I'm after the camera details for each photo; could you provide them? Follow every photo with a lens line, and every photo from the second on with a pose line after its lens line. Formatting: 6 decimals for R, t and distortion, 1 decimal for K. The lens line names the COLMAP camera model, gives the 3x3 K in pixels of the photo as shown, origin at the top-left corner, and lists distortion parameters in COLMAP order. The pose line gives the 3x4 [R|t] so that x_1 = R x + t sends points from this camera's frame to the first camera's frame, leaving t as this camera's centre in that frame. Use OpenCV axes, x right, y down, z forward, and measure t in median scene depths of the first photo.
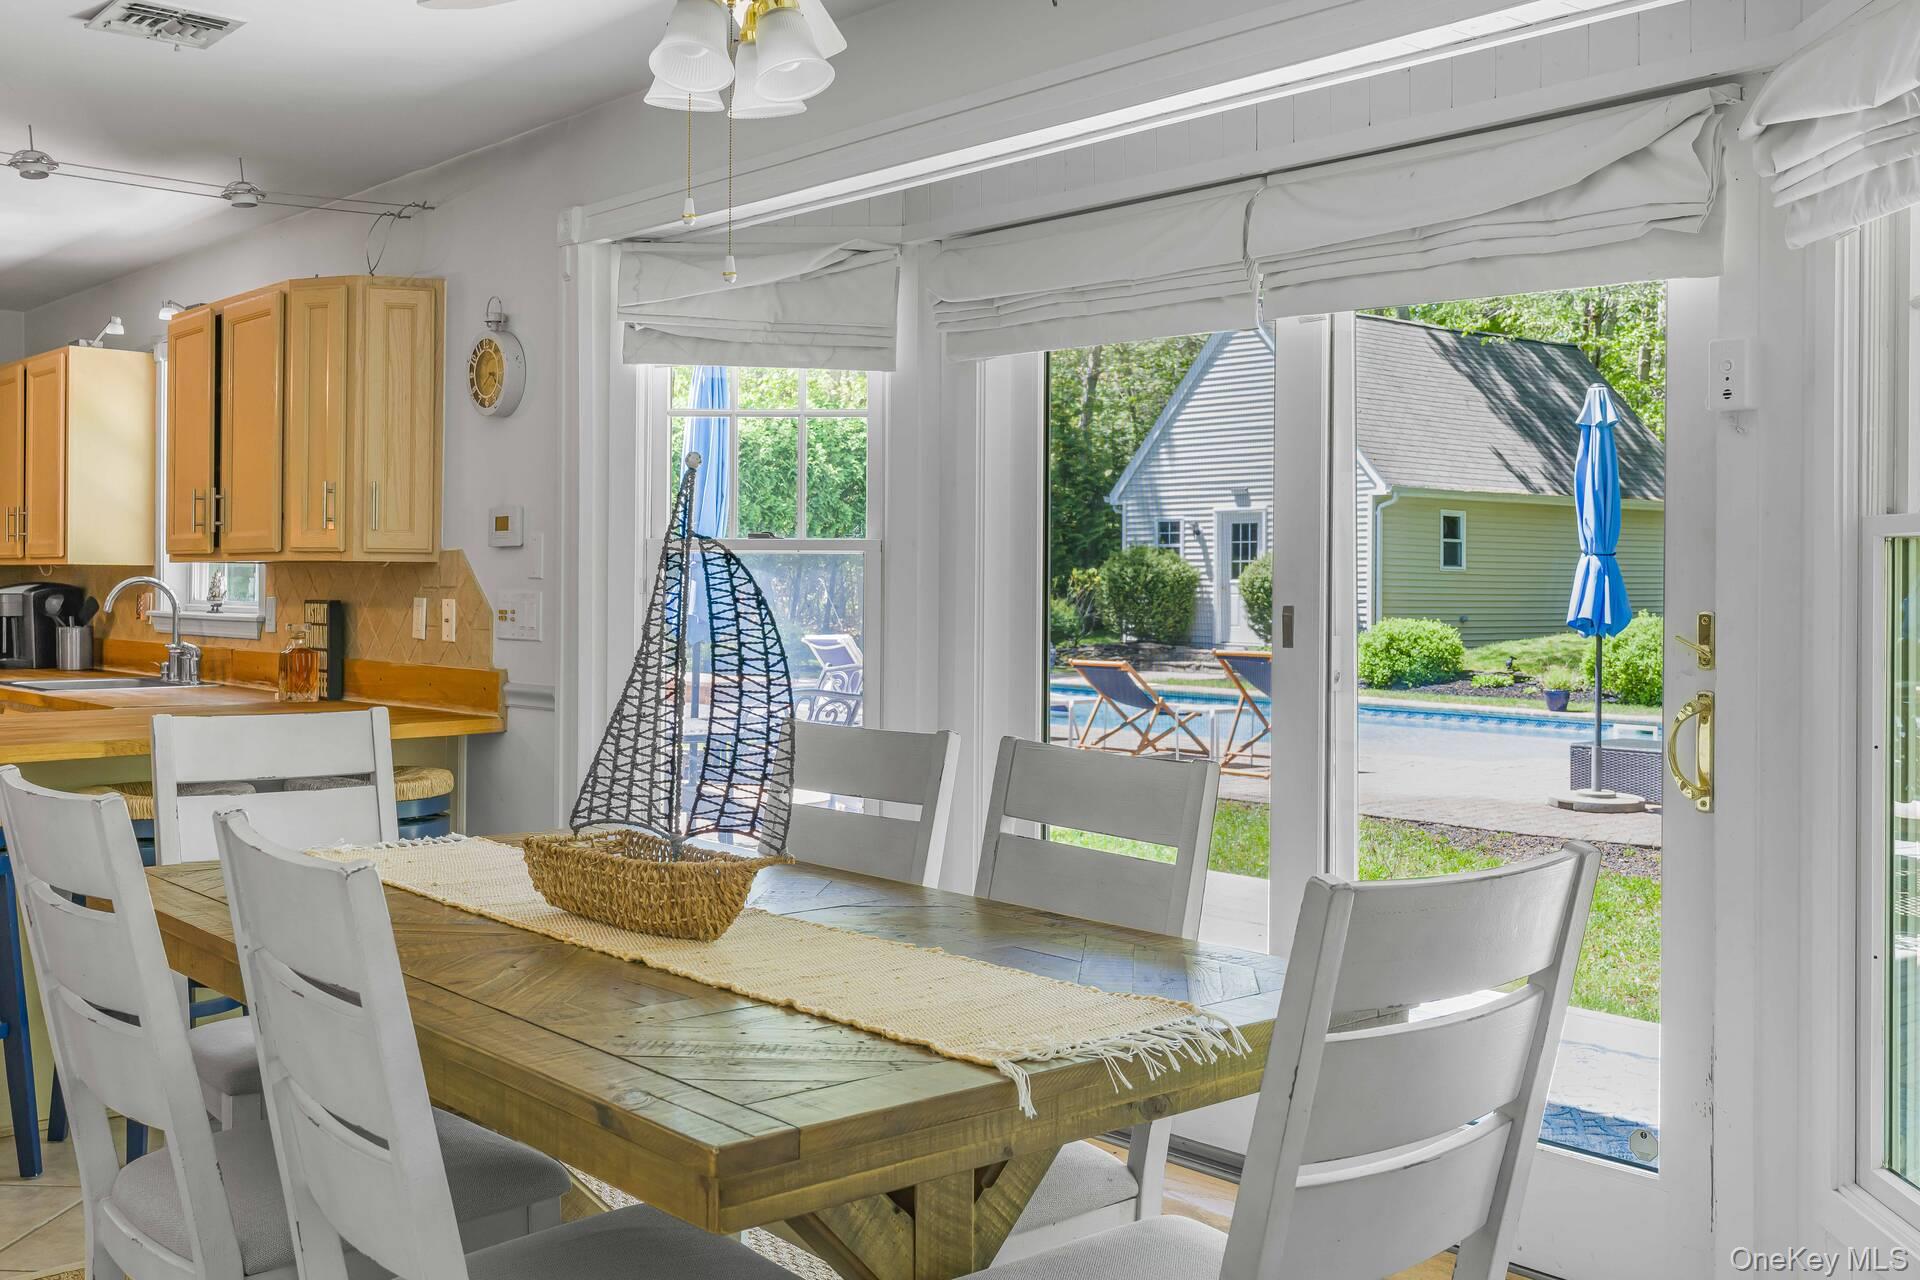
lens RADIAL K [[1844.4, 0, 956.9], [0, 1844.4, 632.1], [0, 0, 1]] dist [0.000974, 0.000000]
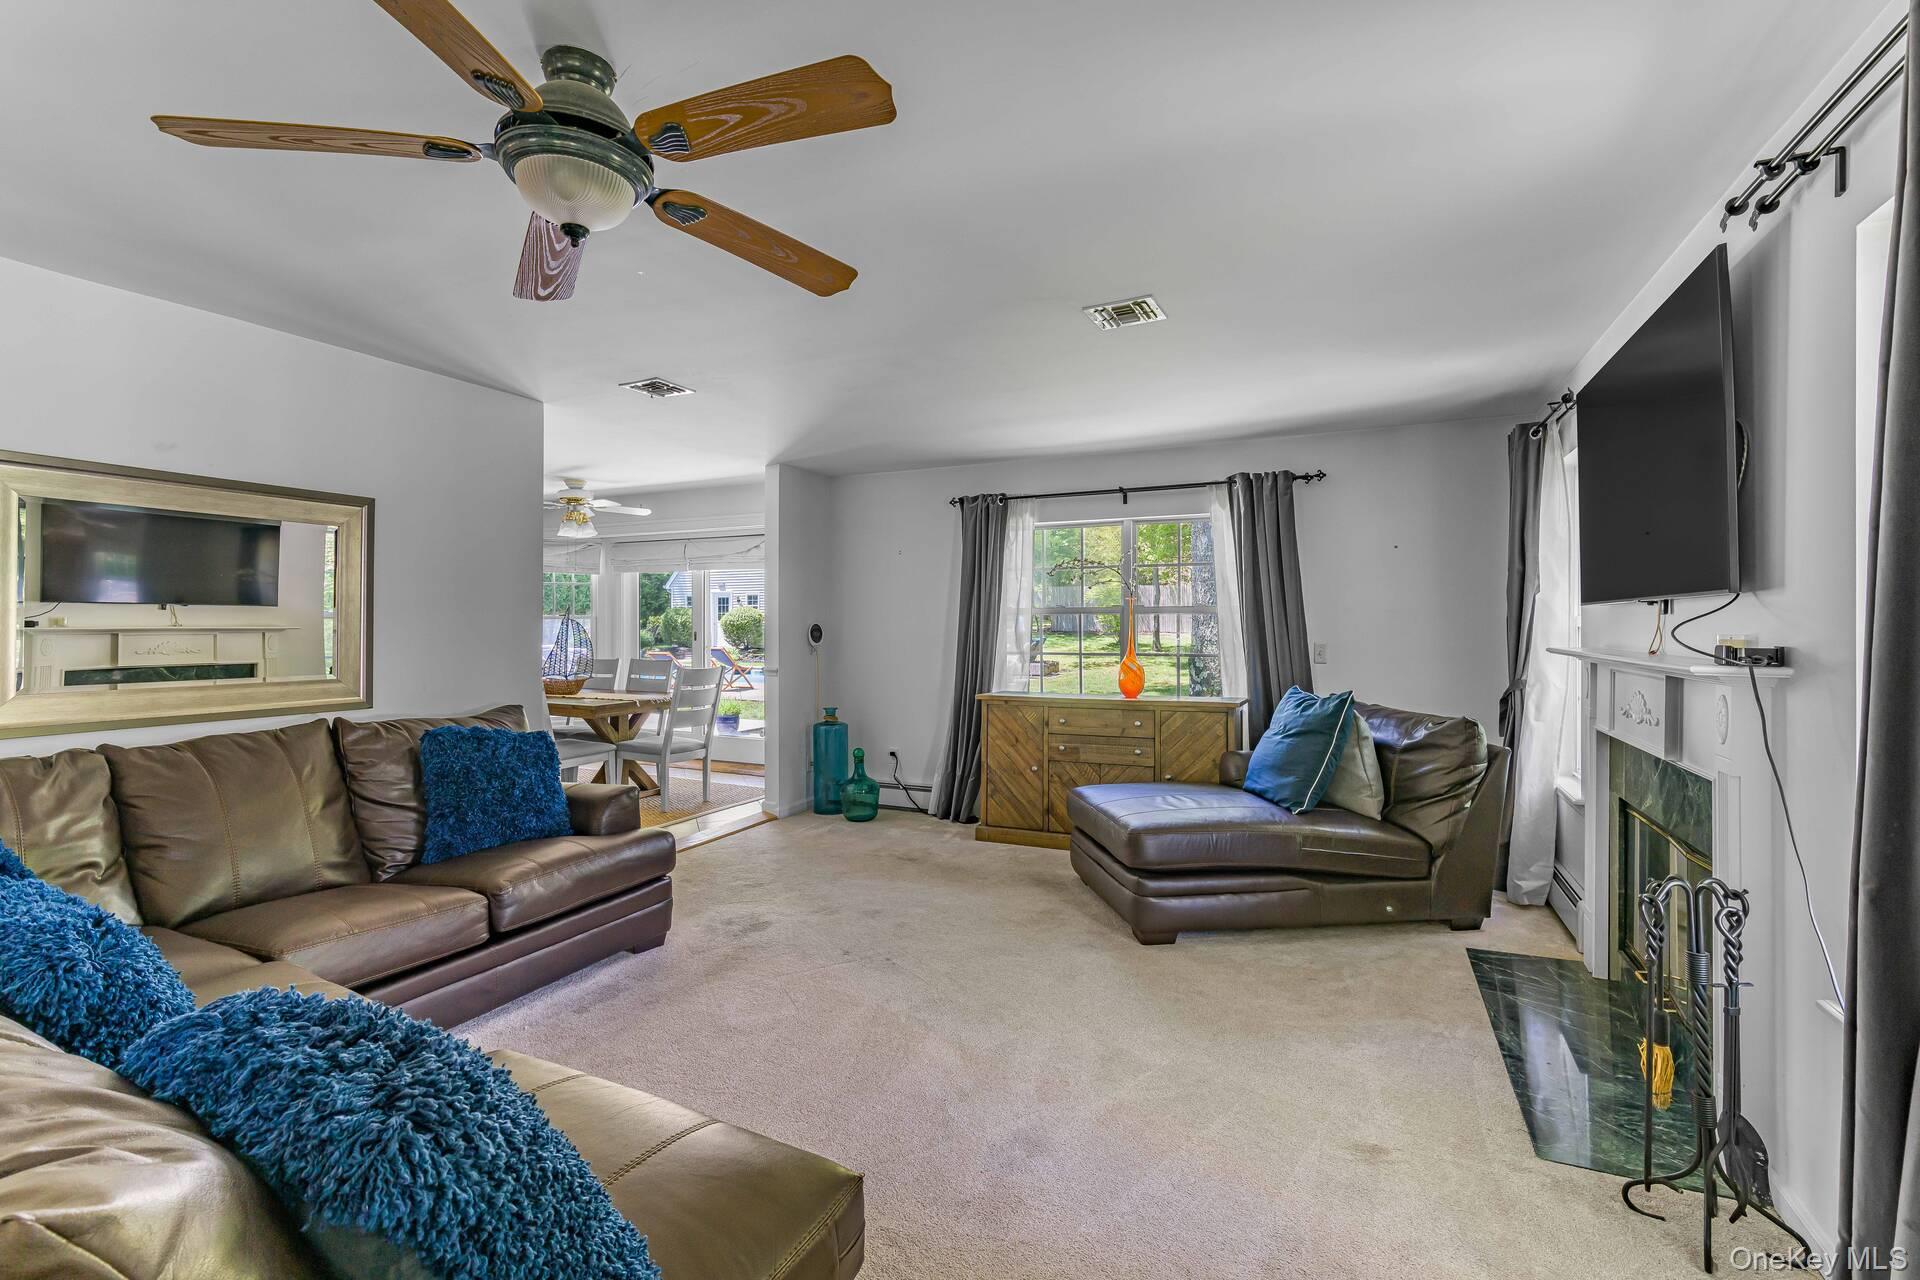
lens RADIAL K [[873.4, 0, 956.0], [0, 873.4, 627.5], [0, 0, 1]] dist [-0.001690, -0.000095]
pose [[0.921513, -0.008910, 0.388244, -0.012036], [0.015895, 0.999764, -0.014783, 0.003416], [-0.388021, 0.019794, 0.921438, -0.222065]]
